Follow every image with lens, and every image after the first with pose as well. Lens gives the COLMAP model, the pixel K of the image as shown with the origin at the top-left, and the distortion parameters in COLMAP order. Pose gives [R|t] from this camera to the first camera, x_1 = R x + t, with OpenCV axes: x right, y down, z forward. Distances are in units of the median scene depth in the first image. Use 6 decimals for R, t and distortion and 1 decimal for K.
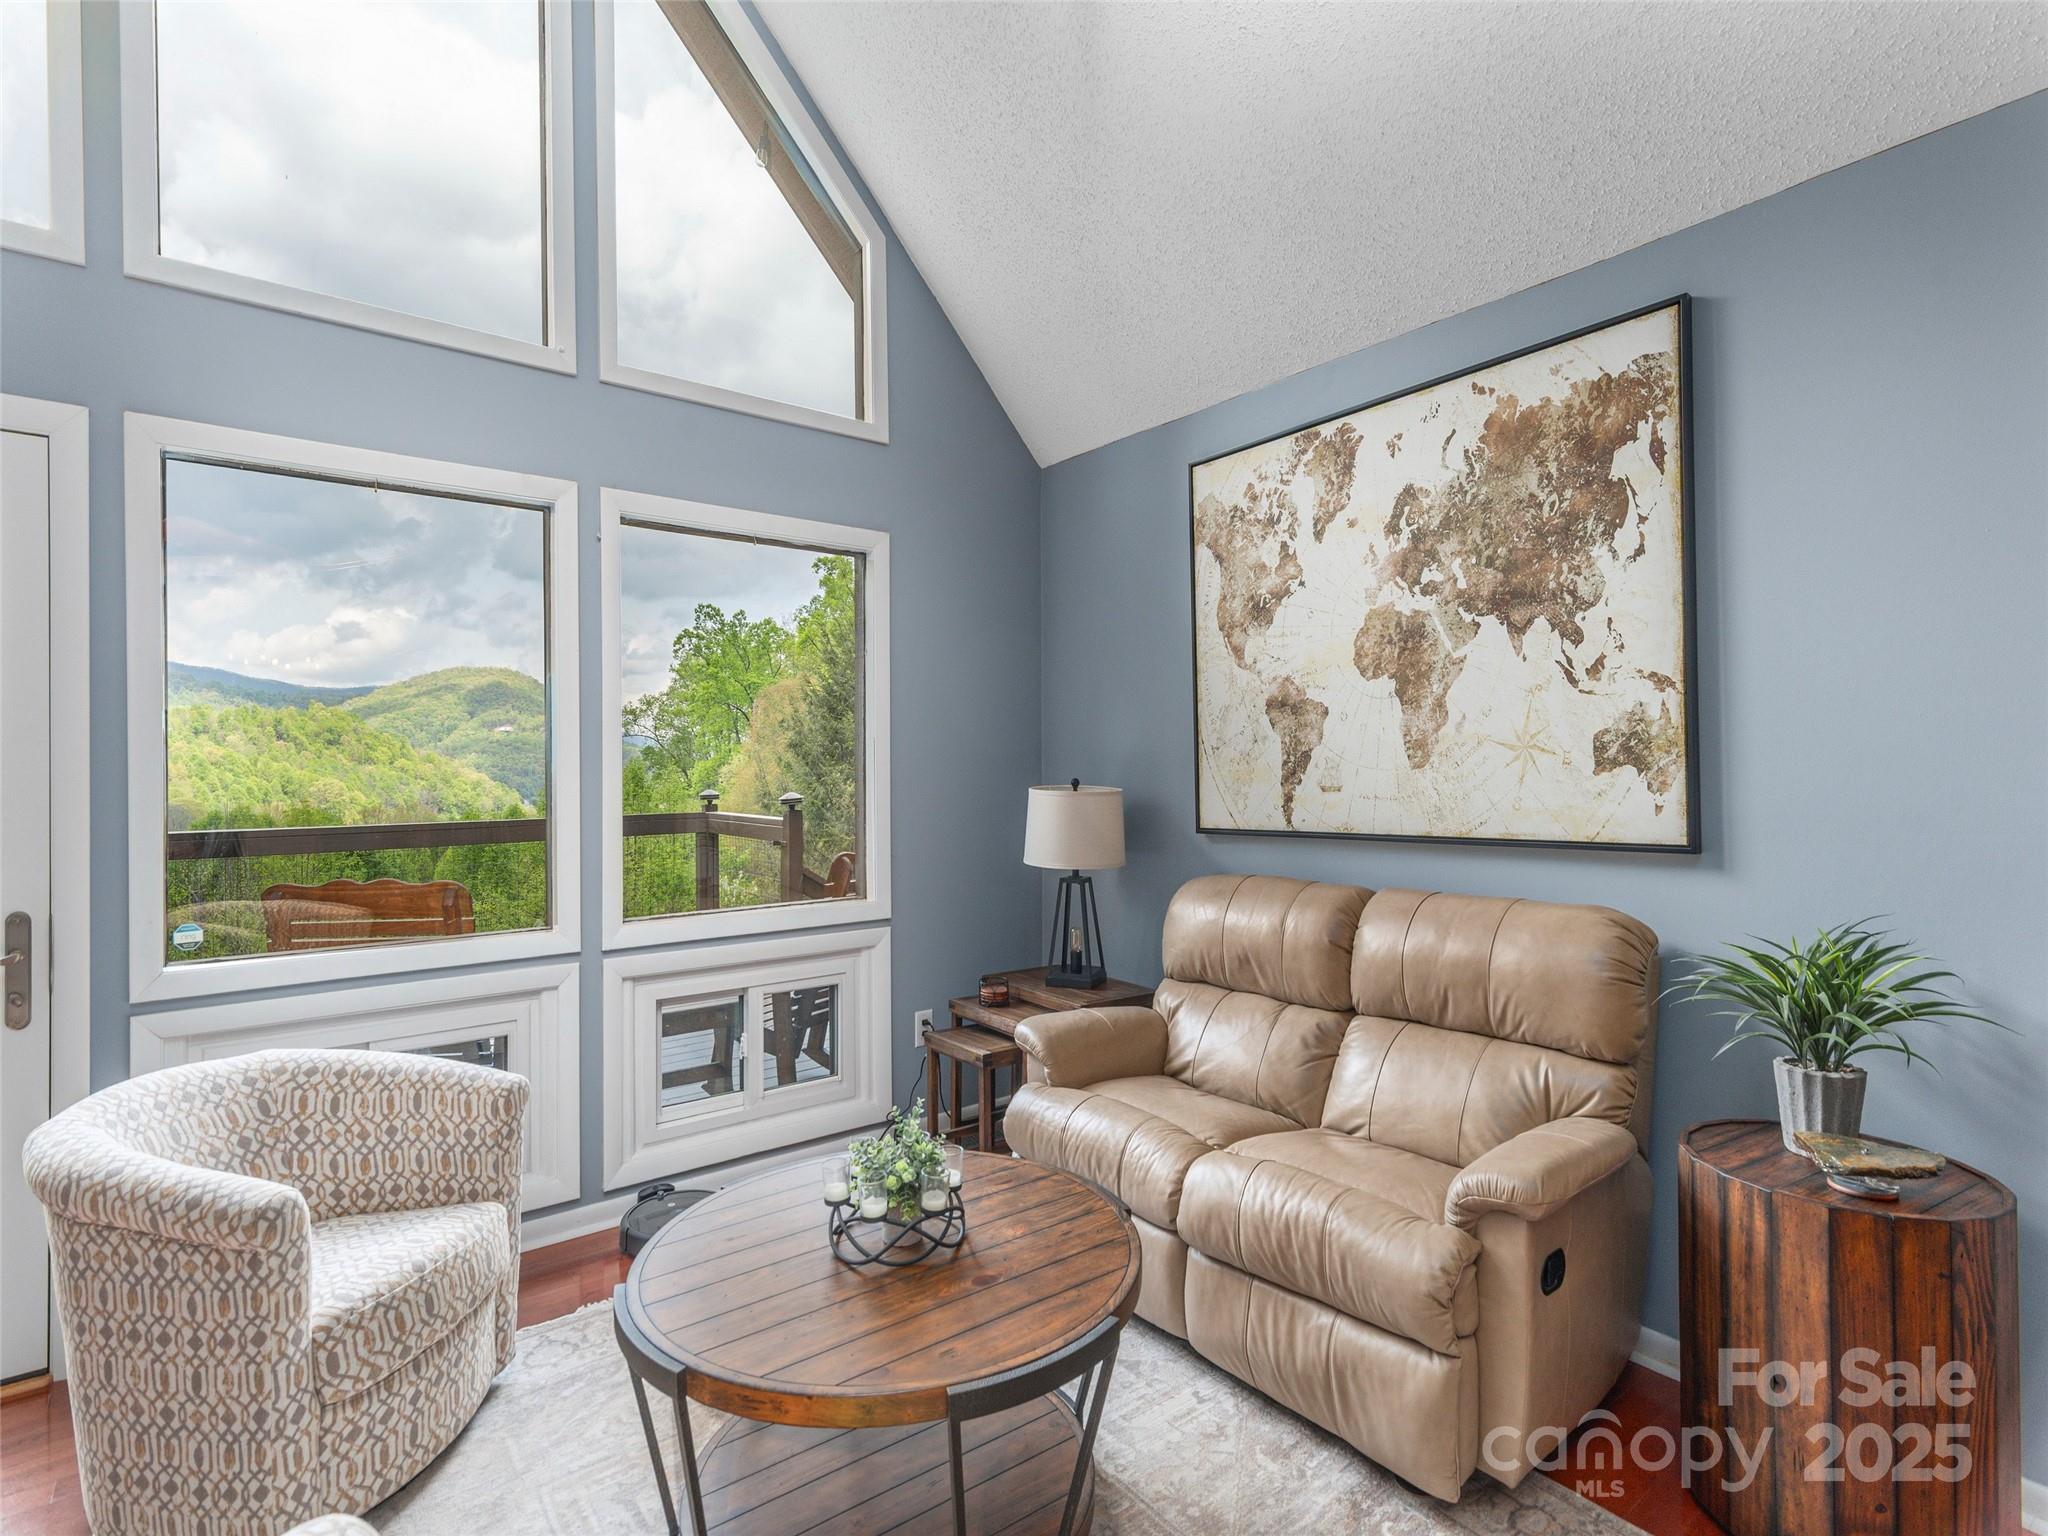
lens RADIAL K [[1002.1, 0, 1036.9], [0, 1002.1, 770.8], [0, 0, 1]] dist [0.002810, 0.000275]
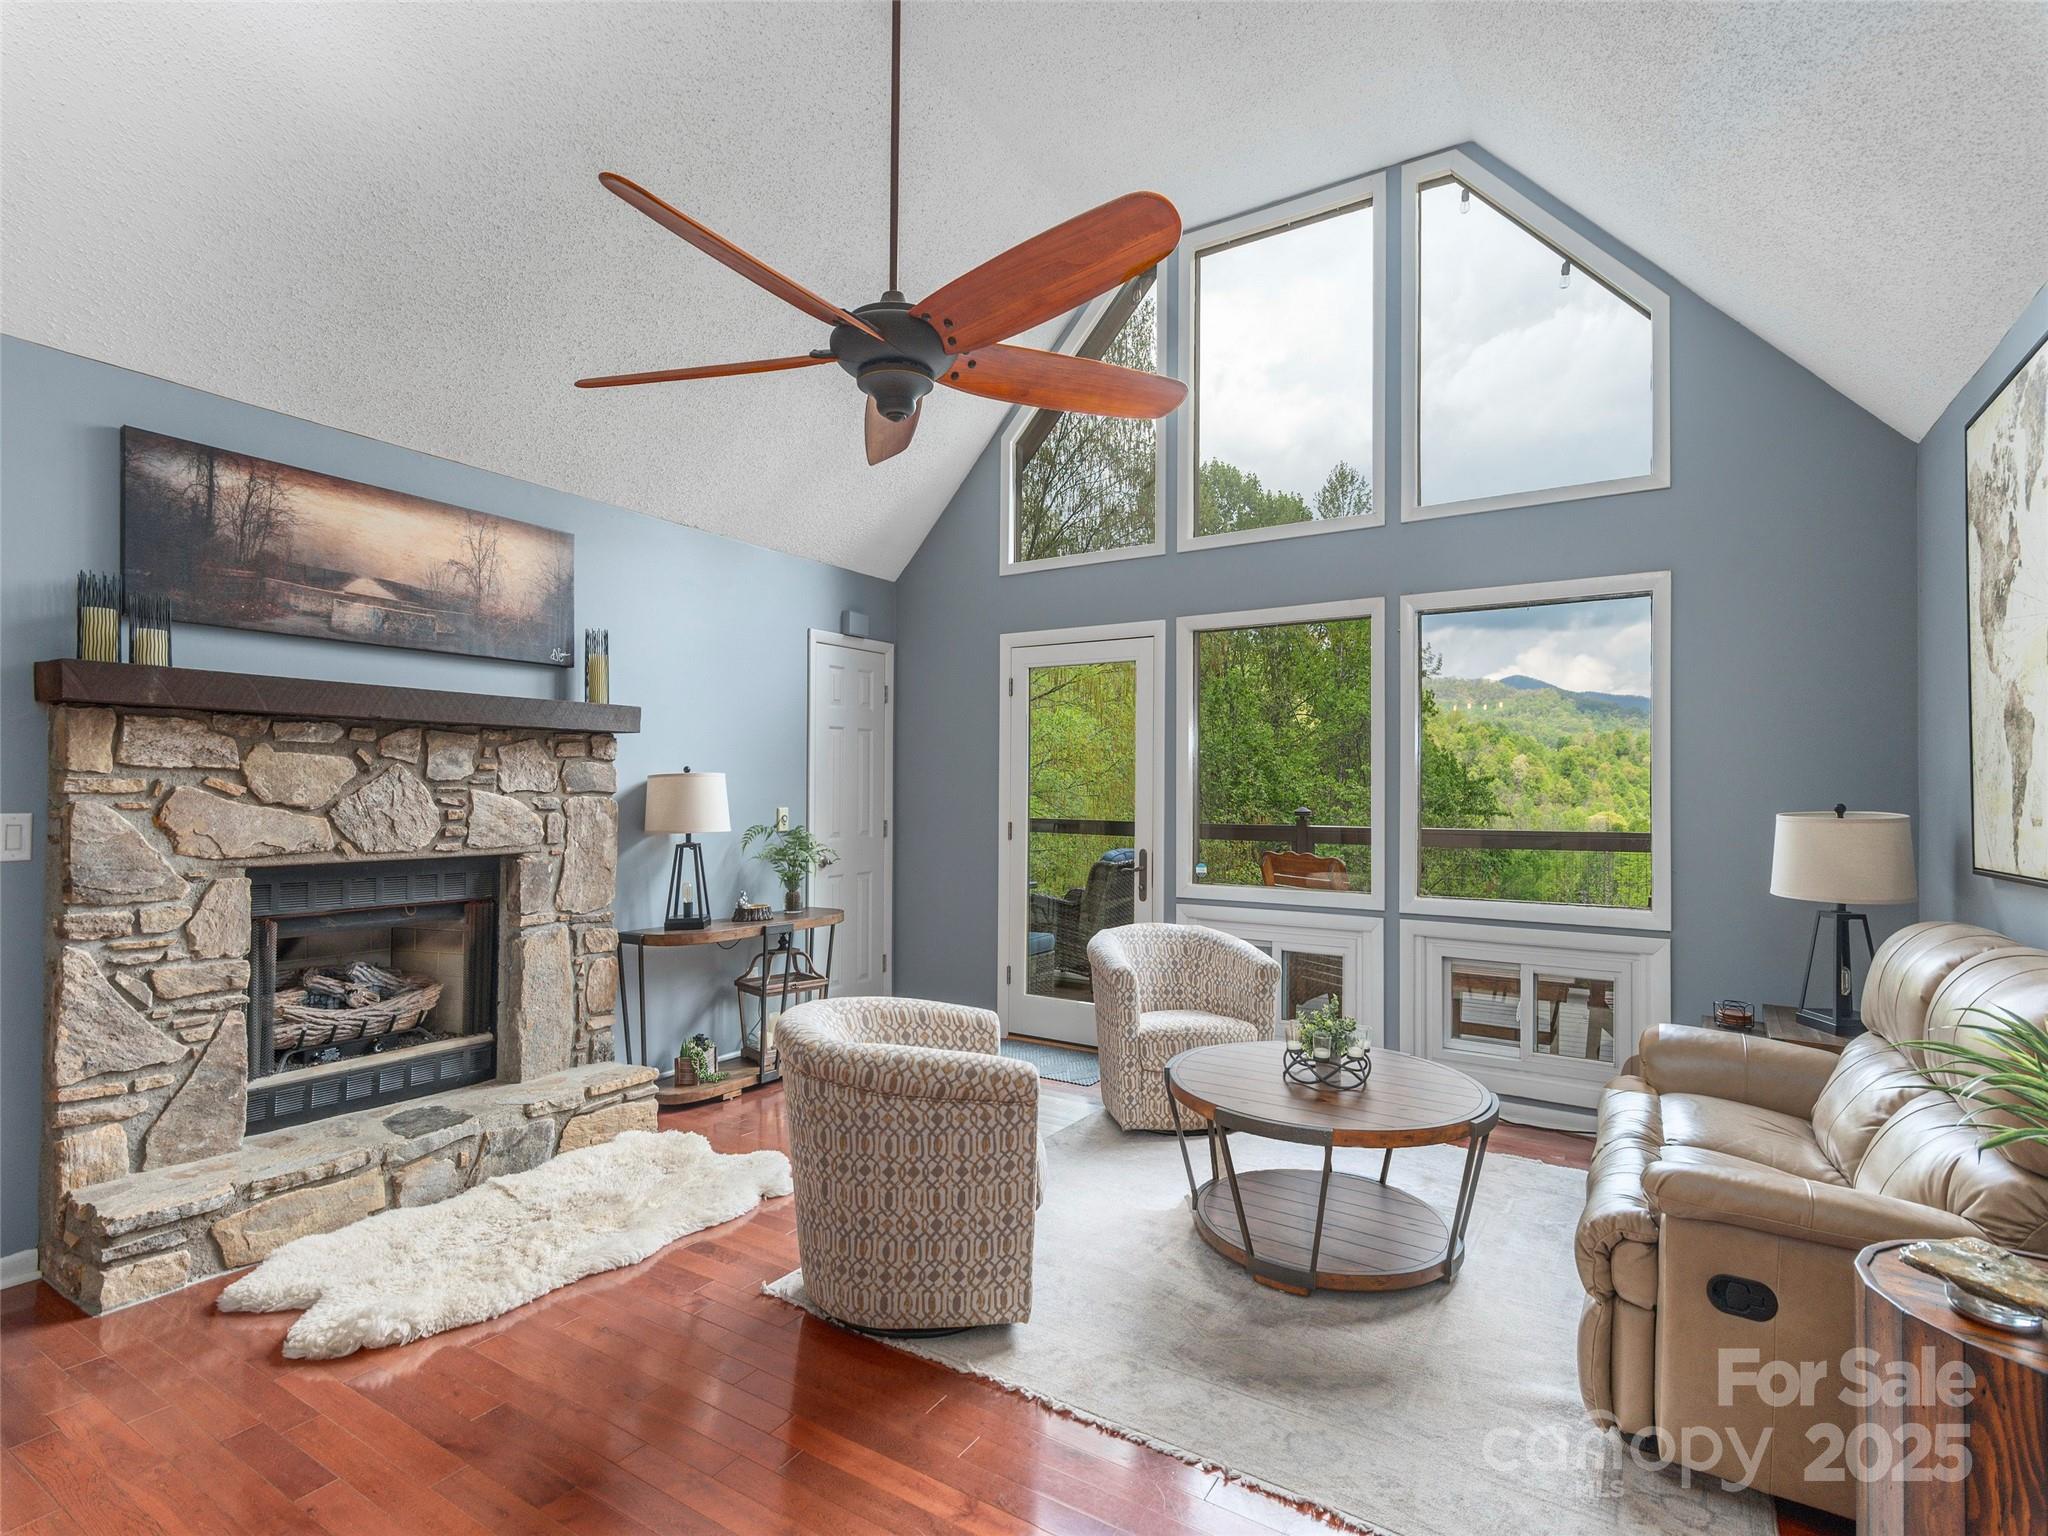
lens RADIAL K [[1011.4, 0, 1002.3], [0, 1011.4, 773.0], [0, 0, 1]] dist [0.005317, 0.001193]
pose [[0.316740, -0.006239, -0.948492, 0.815044], [-0.009265, 0.999910, -0.009671, -0.005406], [0.948467, 0.011851, 0.316654, -0.019817]]
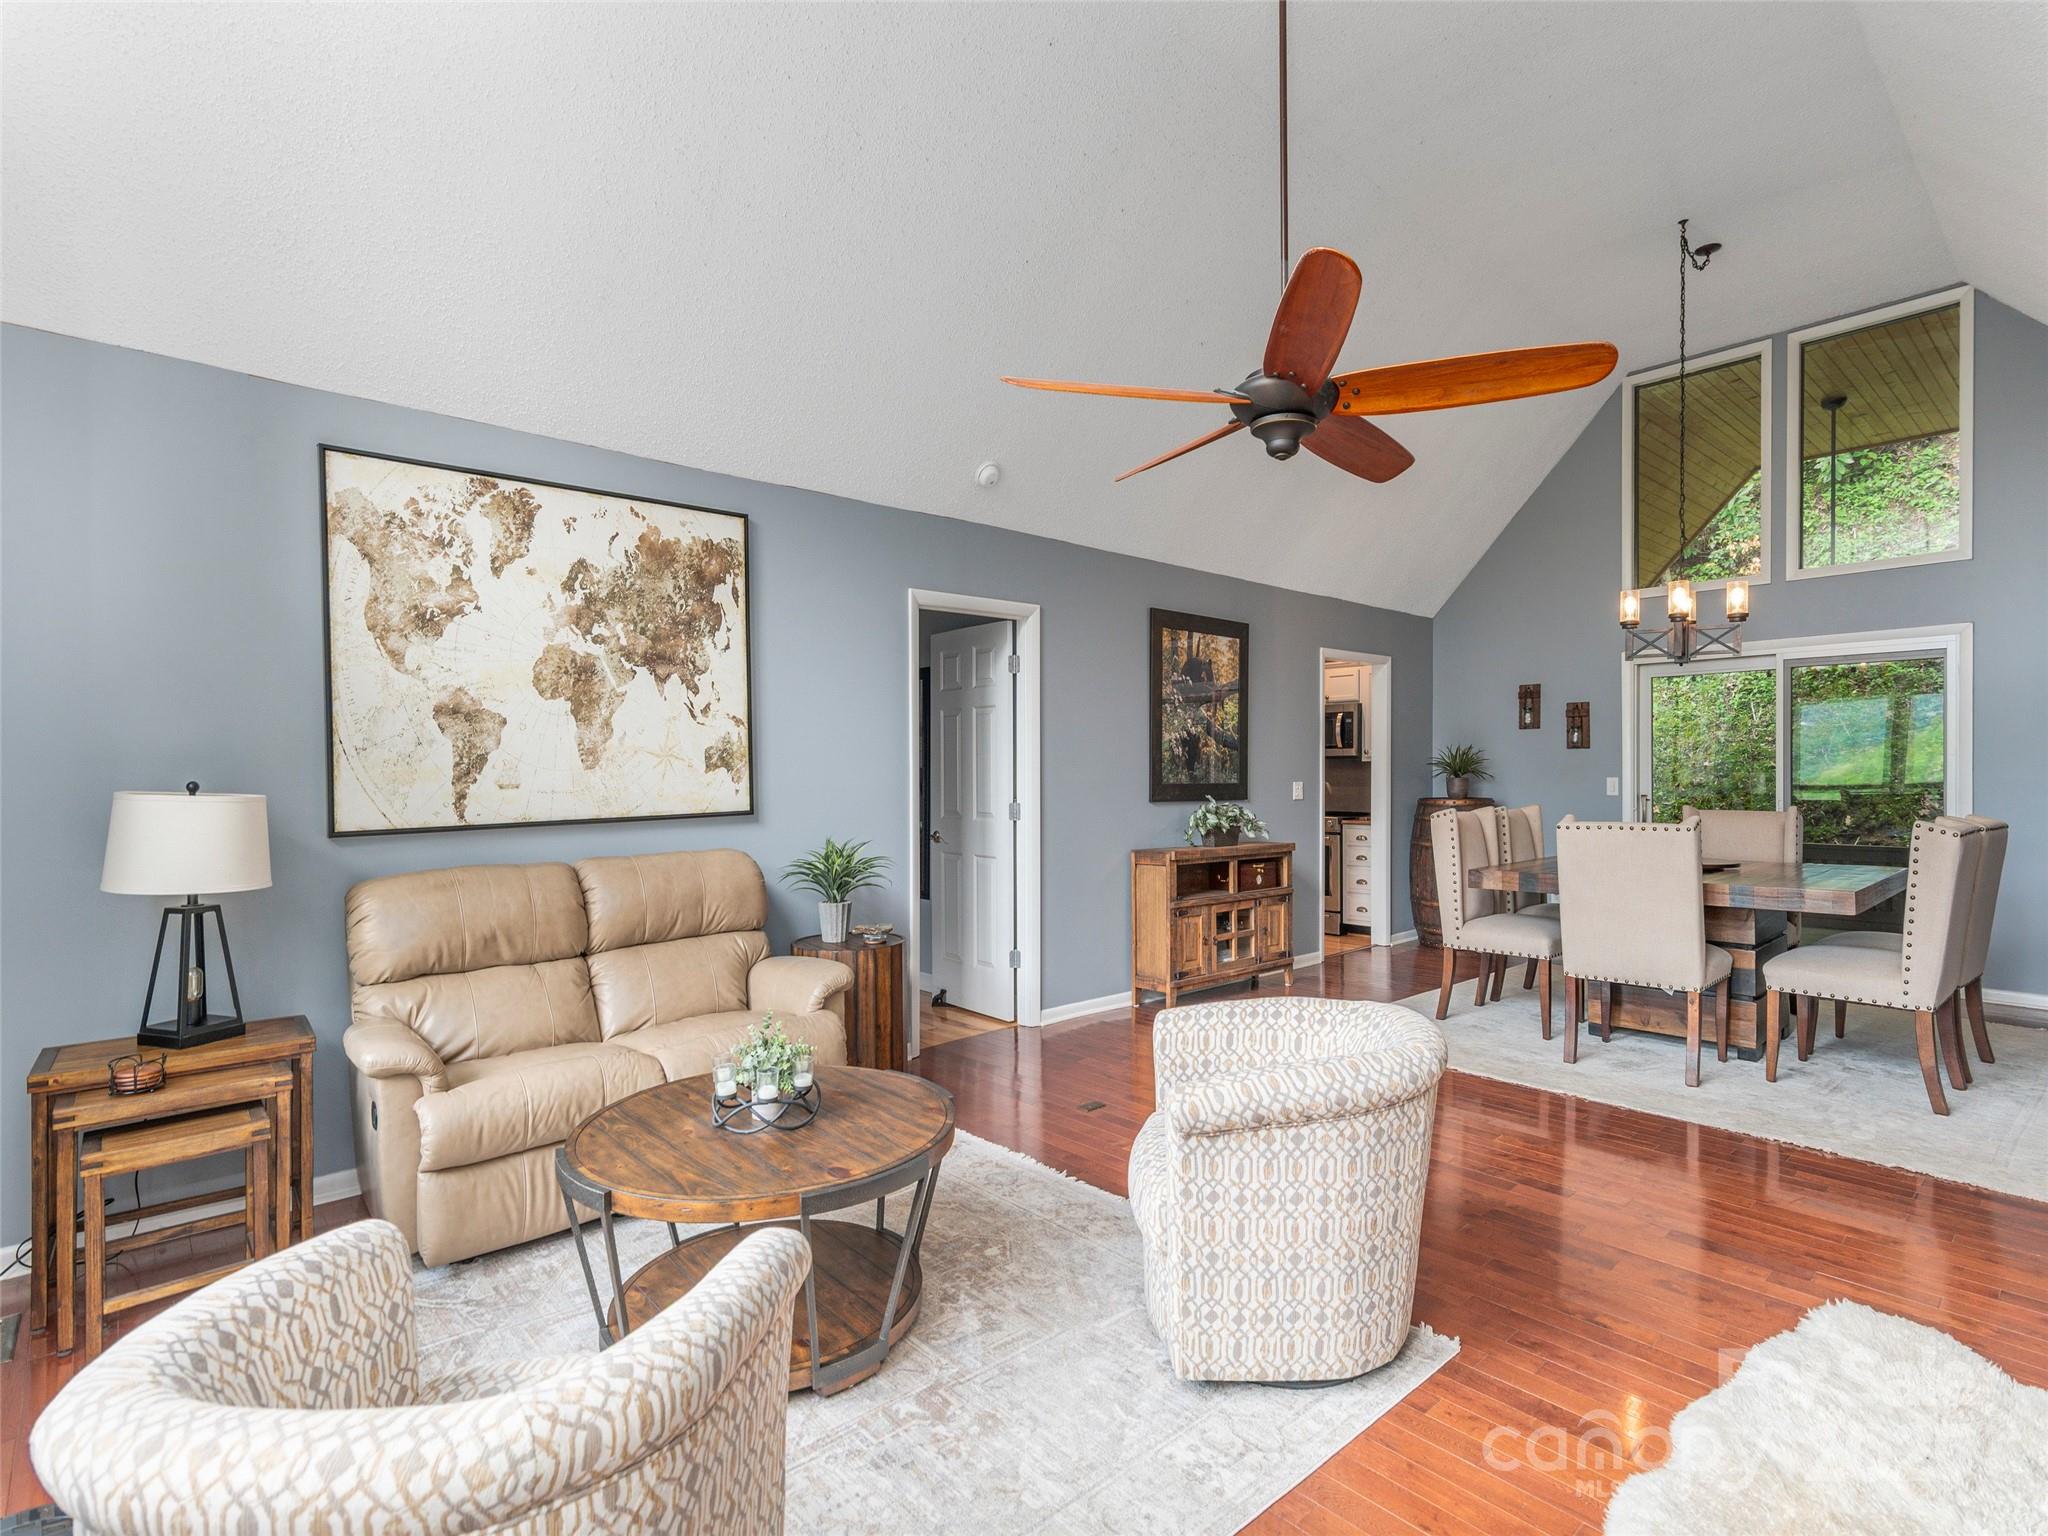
lens RADIAL K [[1002.1, 0, 1036.9], [0, 1002.1, 770.8], [0, 0, 1]] dist [0.002810, 0.000275]
pose [[-0.076688, 0.003162, 0.997050, -0.976747], [0.007297, 0.999970, -0.002610, 0.007249], [-0.997028, 0.007076, -0.076709, 0.476440]]
